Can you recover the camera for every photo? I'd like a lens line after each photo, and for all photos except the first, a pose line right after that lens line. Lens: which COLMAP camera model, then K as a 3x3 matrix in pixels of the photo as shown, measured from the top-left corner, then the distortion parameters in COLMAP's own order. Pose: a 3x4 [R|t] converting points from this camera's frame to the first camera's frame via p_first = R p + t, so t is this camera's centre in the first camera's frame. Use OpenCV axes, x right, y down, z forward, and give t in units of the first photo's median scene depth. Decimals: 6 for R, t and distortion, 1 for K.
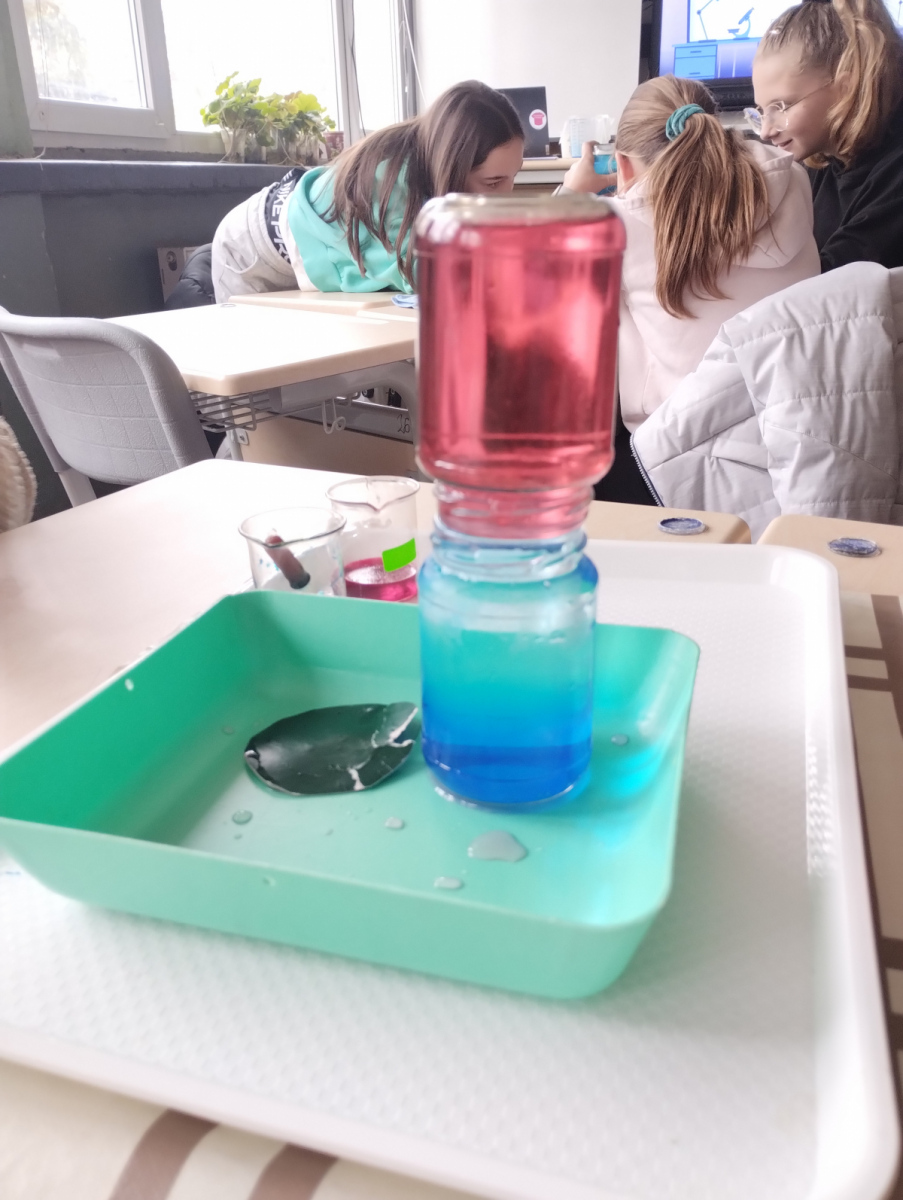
lens RADIAL K [[985.5, 0, 451.5], [0, 985.5, 600.0], [0, 0, 1]] dist [0.063916, -0.097865]
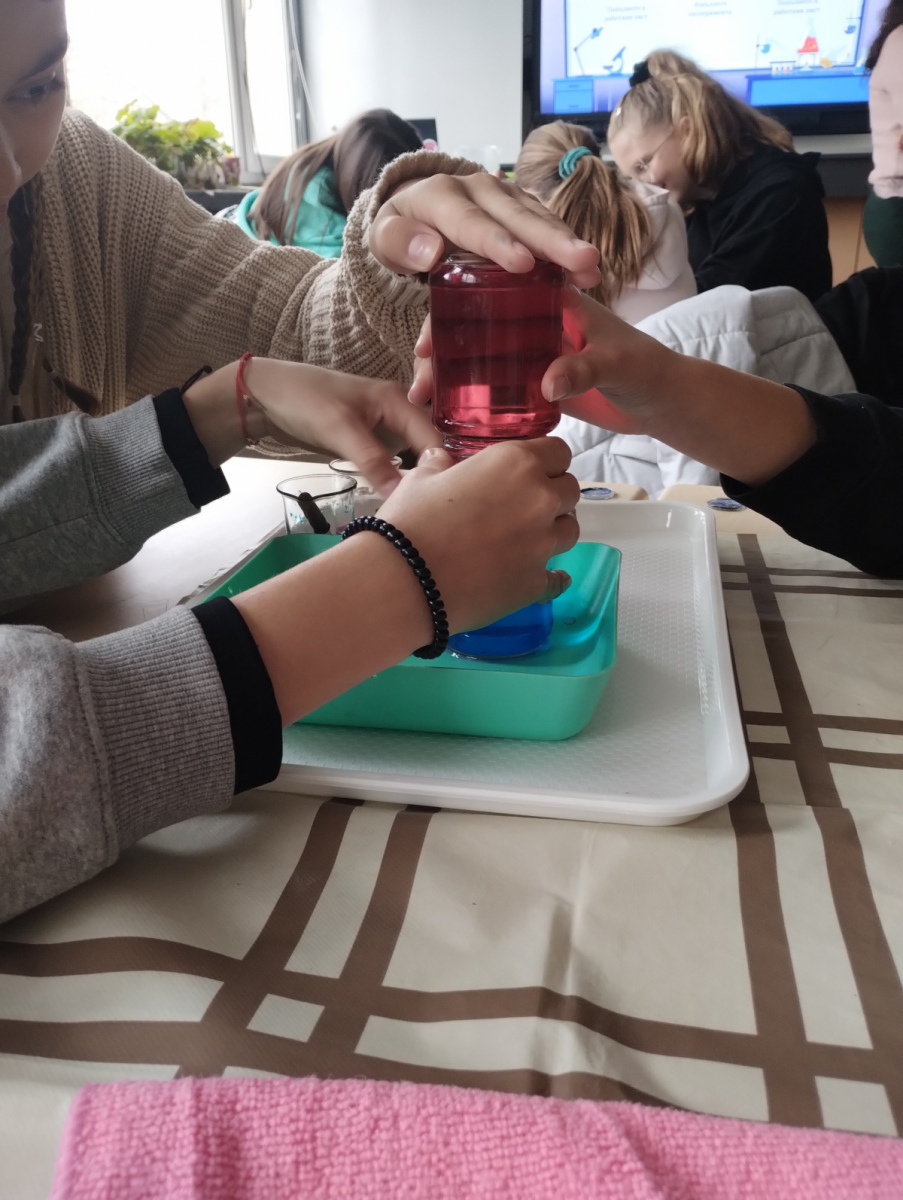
lens RADIAL K [[1002.6, 0, 451.5], [0, 1002.6, 600.0], [0, 0, 1]] dist [-0.000674, -0.004437]
pose [[0.994087, -0.032152, 0.103721, -0.042233], [0.034245, 0.999243, -0.018454, 0.037297], [-0.103049, 0.021897, 0.994435, -0.120999]]
